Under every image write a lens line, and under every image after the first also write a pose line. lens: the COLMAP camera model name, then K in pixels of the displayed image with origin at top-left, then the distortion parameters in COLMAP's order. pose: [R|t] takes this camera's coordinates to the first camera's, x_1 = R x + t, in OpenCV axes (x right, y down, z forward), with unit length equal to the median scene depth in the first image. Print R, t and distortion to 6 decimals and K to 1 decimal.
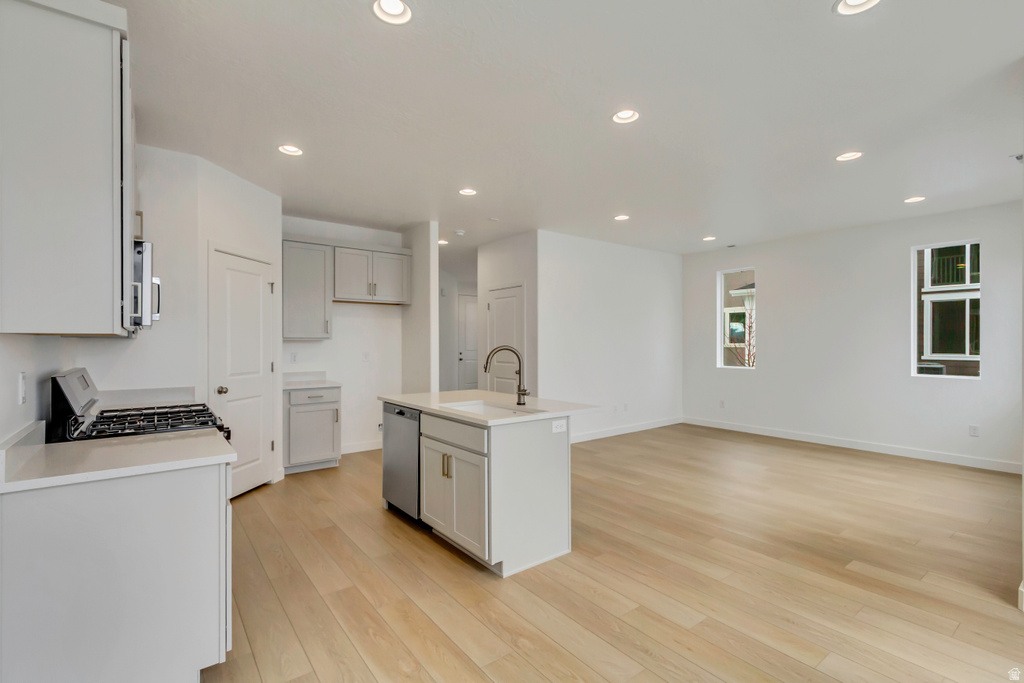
lens RADIAL K [[473.2, 0, 512.0], [0, 473.2, 341.5], [0, 0, 1]] dist [0.003309, 0.000238]
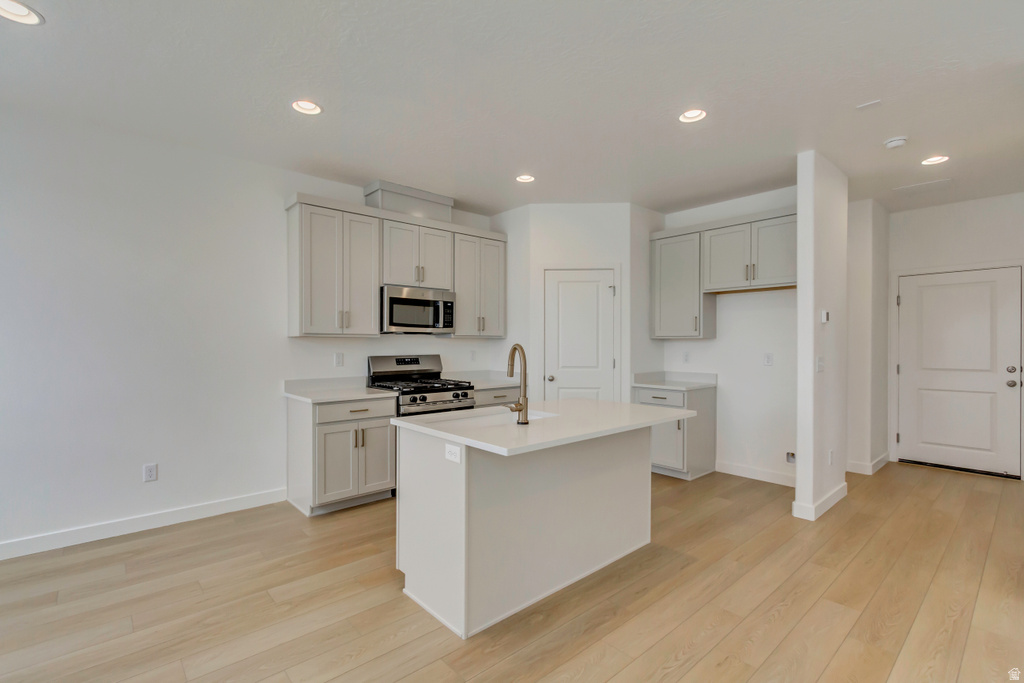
lens RADIAL K [[465.9, 0, 506.9], [0, 465.9, 345.8], [0, 0, 1]] dist [0.006593, 0.000119]
pose [[0.067531, 0.006733, -0.997694, 0.522163], [0.000348, 0.999977, 0.006772, 0.005438], [0.997717, -0.000804, 0.067528, 0.657094]]
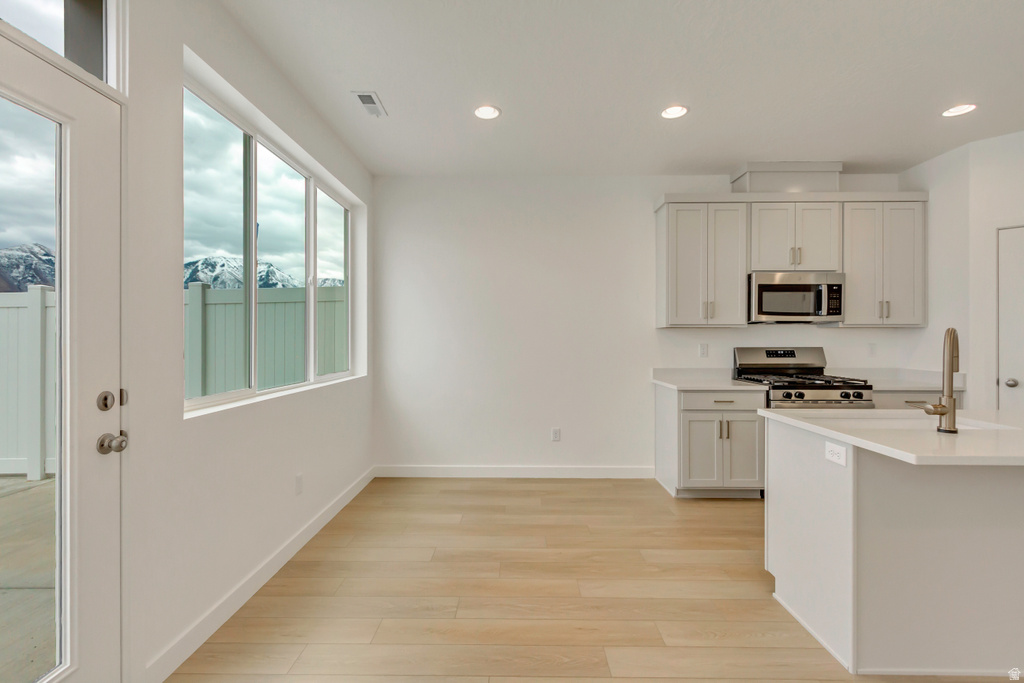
lens RADIAL K [[464.5, 0, 512.0], [0, 464.5, 341.5], [0, 0, 1]] dist [0.004480, -0.000770]
pose [[-0.621012, 0.005515, -0.783782, 0.547343], [0.002350, 0.999984, 0.005175, 0.015172], [0.783798, 0.001372, -0.621015, 0.665199]]
